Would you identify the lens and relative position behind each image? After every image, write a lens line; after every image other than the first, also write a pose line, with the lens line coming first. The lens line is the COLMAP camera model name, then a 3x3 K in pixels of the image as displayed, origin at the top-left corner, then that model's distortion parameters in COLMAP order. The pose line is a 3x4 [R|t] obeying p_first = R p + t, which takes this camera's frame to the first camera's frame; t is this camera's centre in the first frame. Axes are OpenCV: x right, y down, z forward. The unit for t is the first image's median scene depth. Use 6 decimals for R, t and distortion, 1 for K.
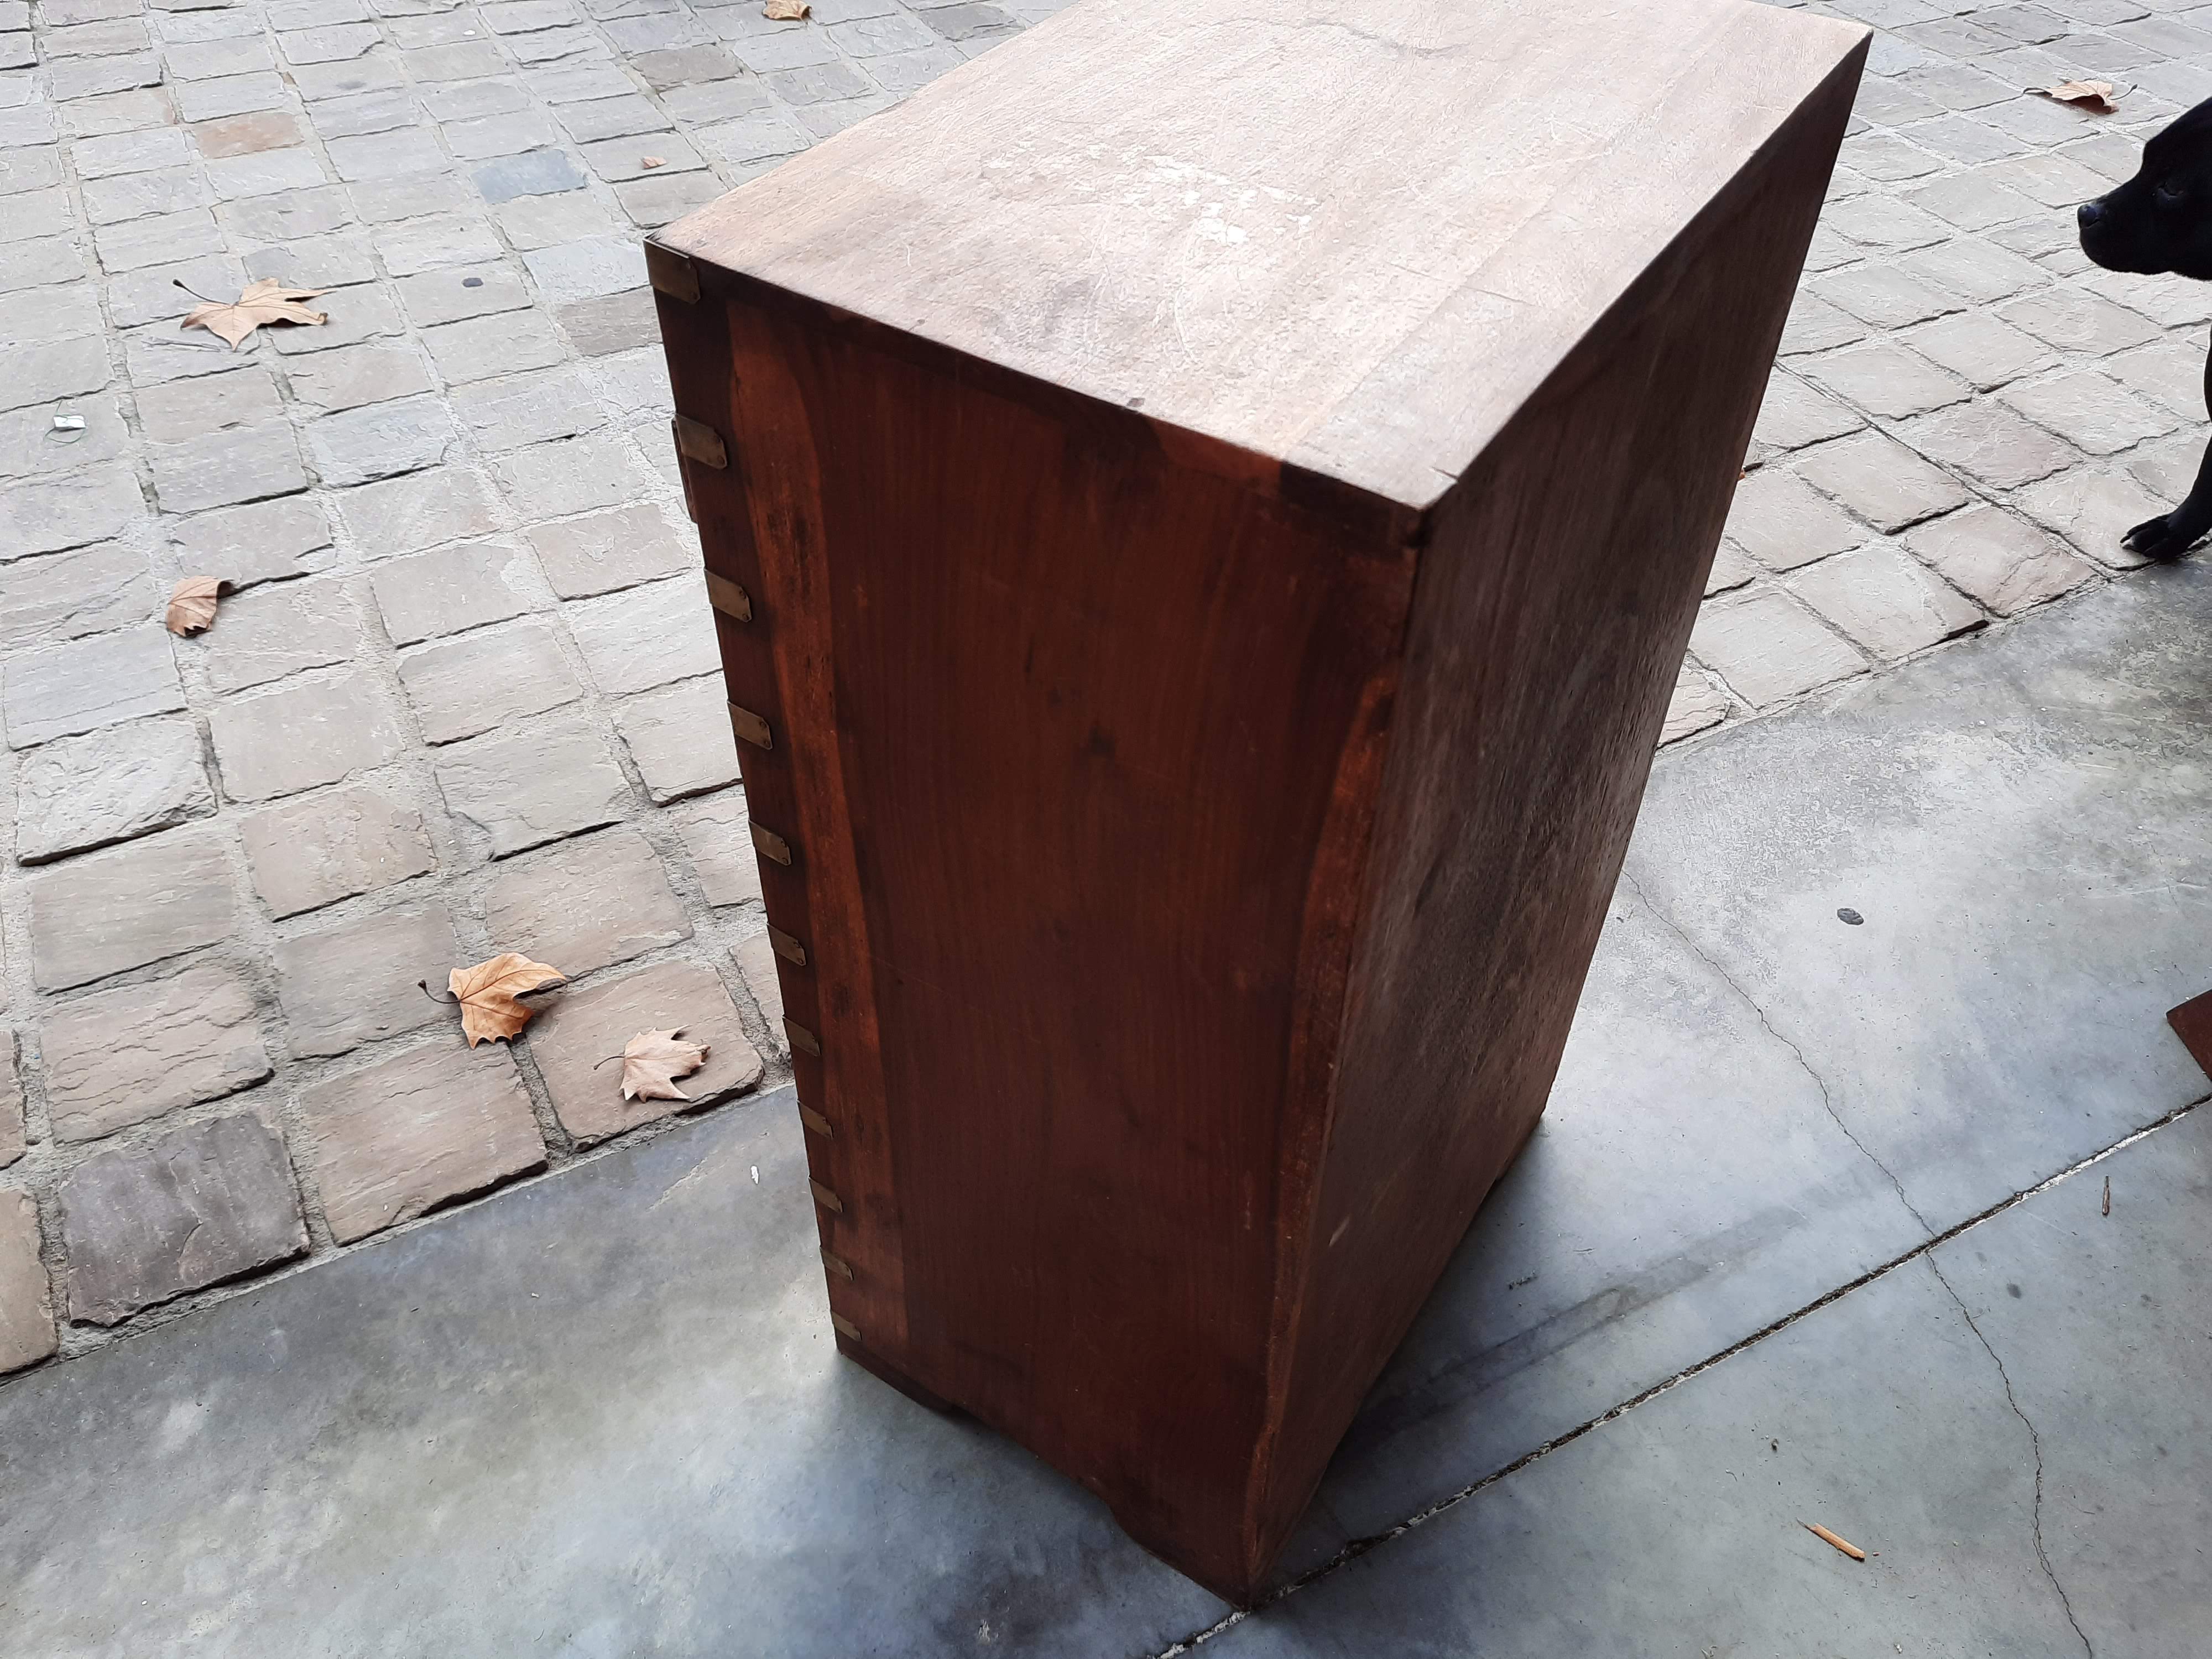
lens RADIAL K [[1783.8, 0, 1109.3], [0, 1783.8, 815.1], [0, 0, 1]] dist [0.052139, -0.061005]
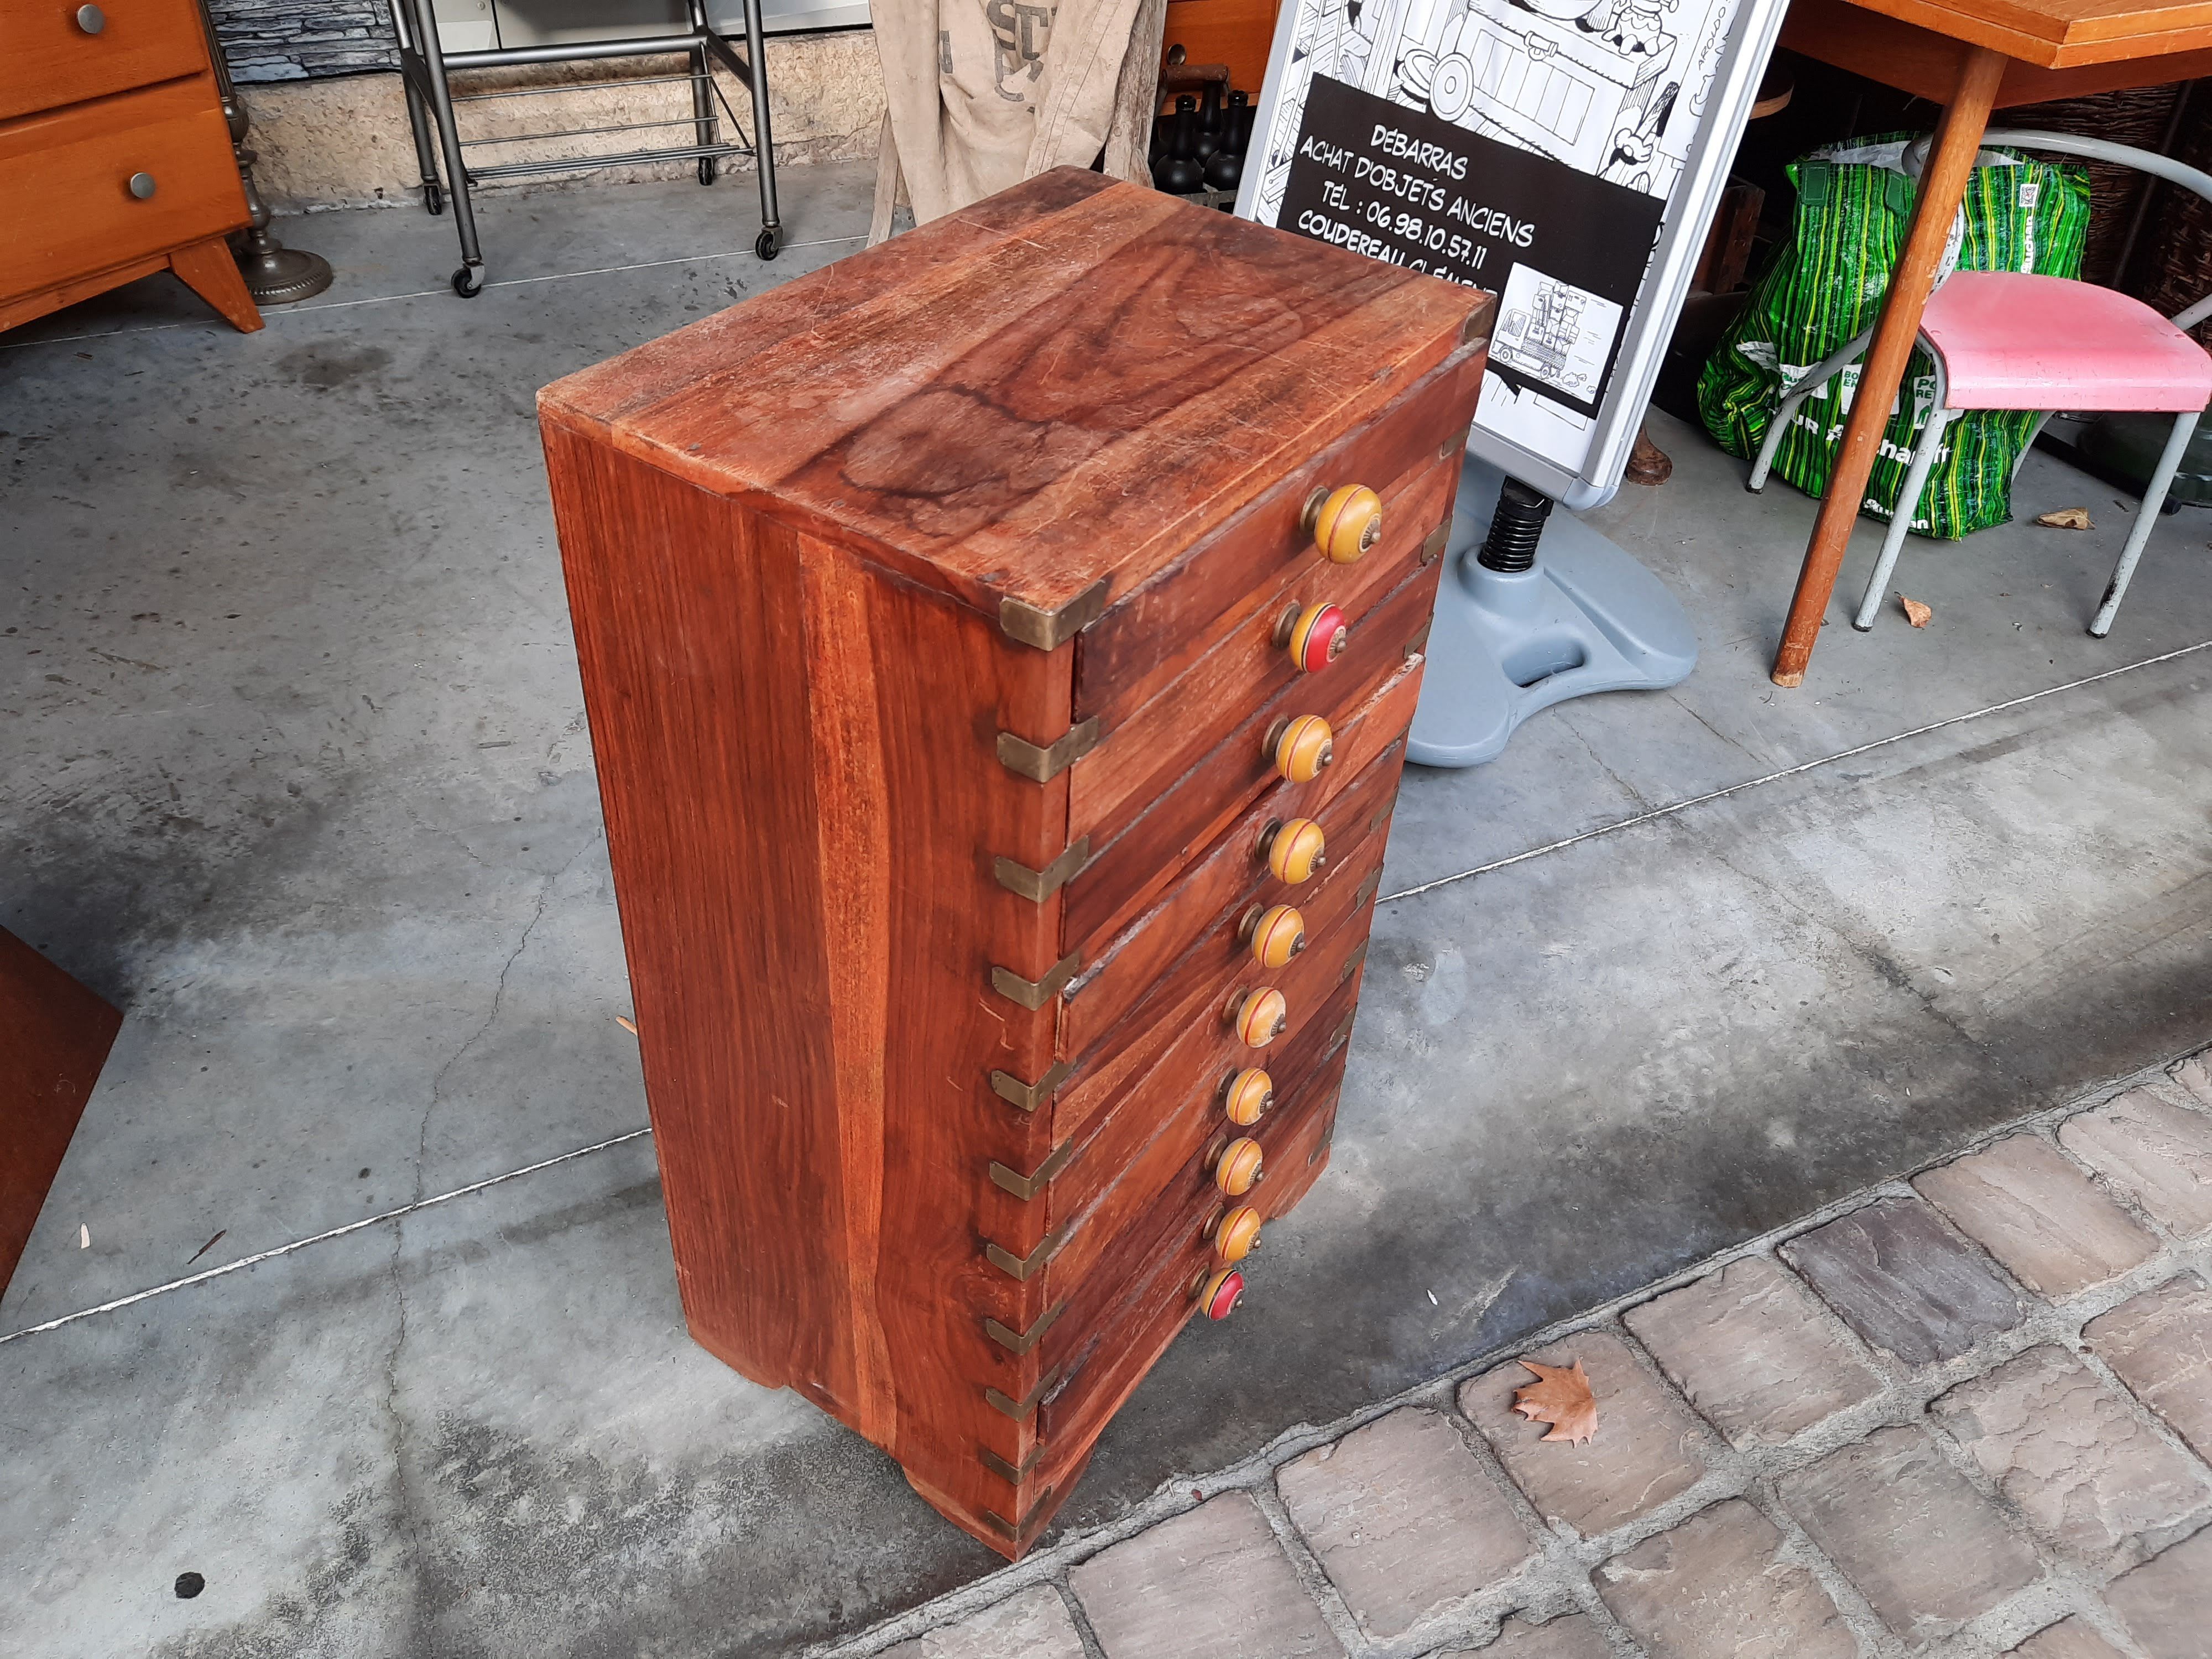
lens RADIAL K [[1771.1, 0, 1110.1], [0, 1771.1, 819.8], [0, 0, 1]] dist [0.057297, -0.057642]
pose [[-0.997334, -0.067697, -0.027223, 0.052076], [-0.035606, 0.125887, 0.991405, -0.911308], [-0.063688, 0.989732, -0.127961, 0.839414]]
